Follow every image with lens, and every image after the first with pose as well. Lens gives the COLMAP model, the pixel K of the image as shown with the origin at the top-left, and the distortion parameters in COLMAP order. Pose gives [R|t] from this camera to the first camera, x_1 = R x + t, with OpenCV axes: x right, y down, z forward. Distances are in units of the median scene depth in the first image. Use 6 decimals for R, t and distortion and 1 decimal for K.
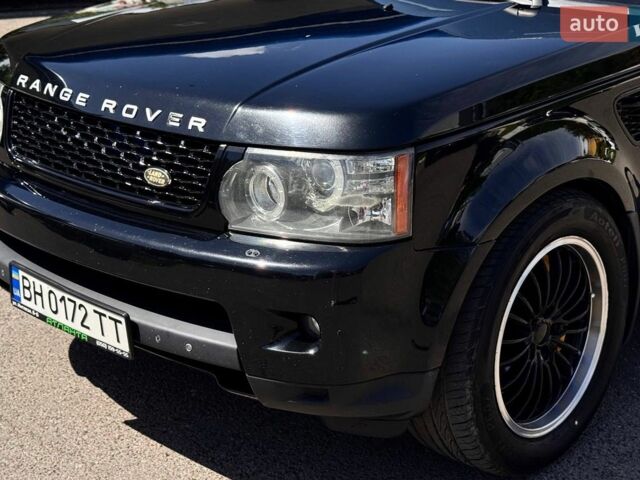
lens RADIAL K [[1091.2, 0, 320.0], [0, 1091.2, 240.0], [0, 0, 1]] dist [0.181996, 0.018220]
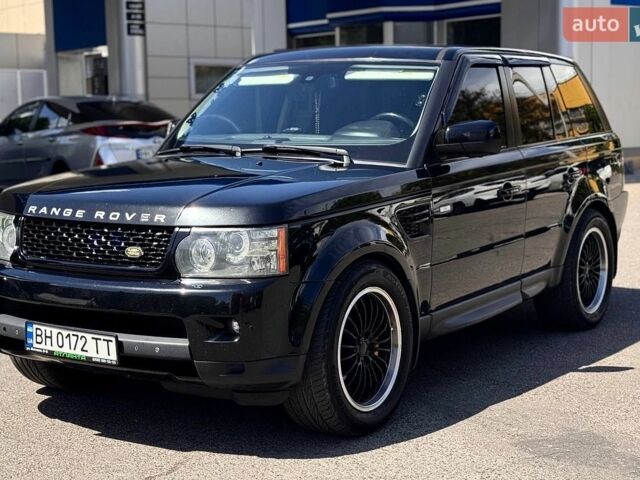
lens RADIAL K [[1163.0, 0, 320.0], [0, 1163.0, 240.0], [0, 0, 1]] dist [0.166292, 0.037439]
pose [[0.984927, -0.022382, 0.171515, -0.170252], [0.059336, 0.975144, -0.213482, 0.316786], [-0.162474, 0.220441, 0.961773, -0.756928]]
